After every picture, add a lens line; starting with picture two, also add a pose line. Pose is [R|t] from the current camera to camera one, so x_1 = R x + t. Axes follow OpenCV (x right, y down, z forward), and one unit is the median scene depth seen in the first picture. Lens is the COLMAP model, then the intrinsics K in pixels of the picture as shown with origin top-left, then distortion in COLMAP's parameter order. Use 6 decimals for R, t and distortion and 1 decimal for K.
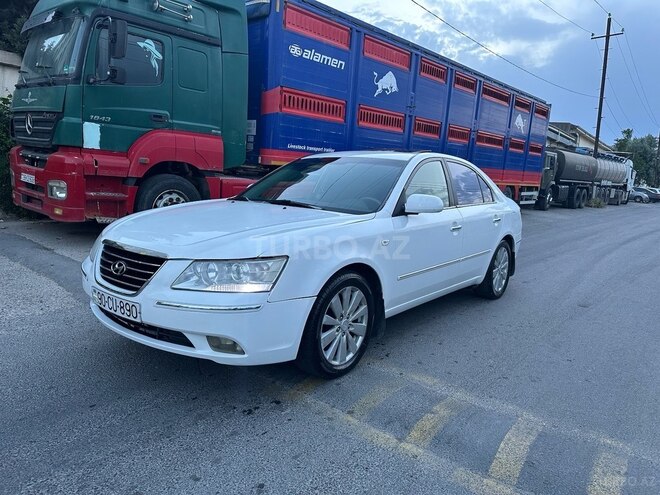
lens RADIAL K [[457.2, 0, 351.9], [0, 457.2, 246.4], [0, 0, 1]] dist [0.023220, -0.003380]
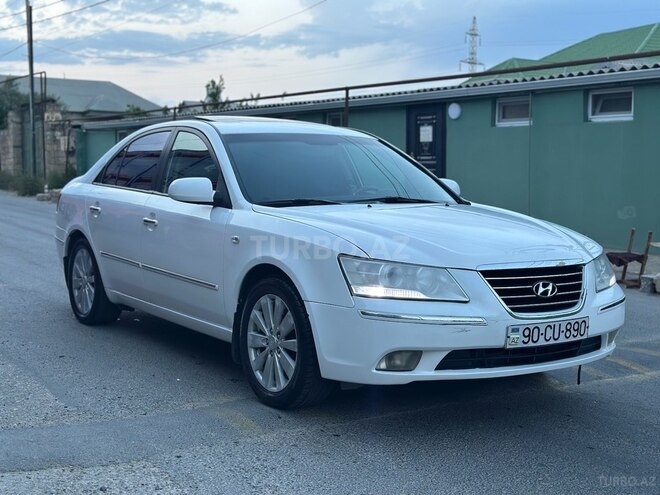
lens RADIAL K [[915.0, 0, 330.0], [0, 915.0, 247.5], [0, 0, 1]] dist [0.221003, -0.367301]
pose [[0.307480, -0.133075, 0.942203, -0.872377], [0.137367, 0.986008, 0.094433, -0.094984], [-0.941587, 0.100392, 0.321458, 0.327828]]
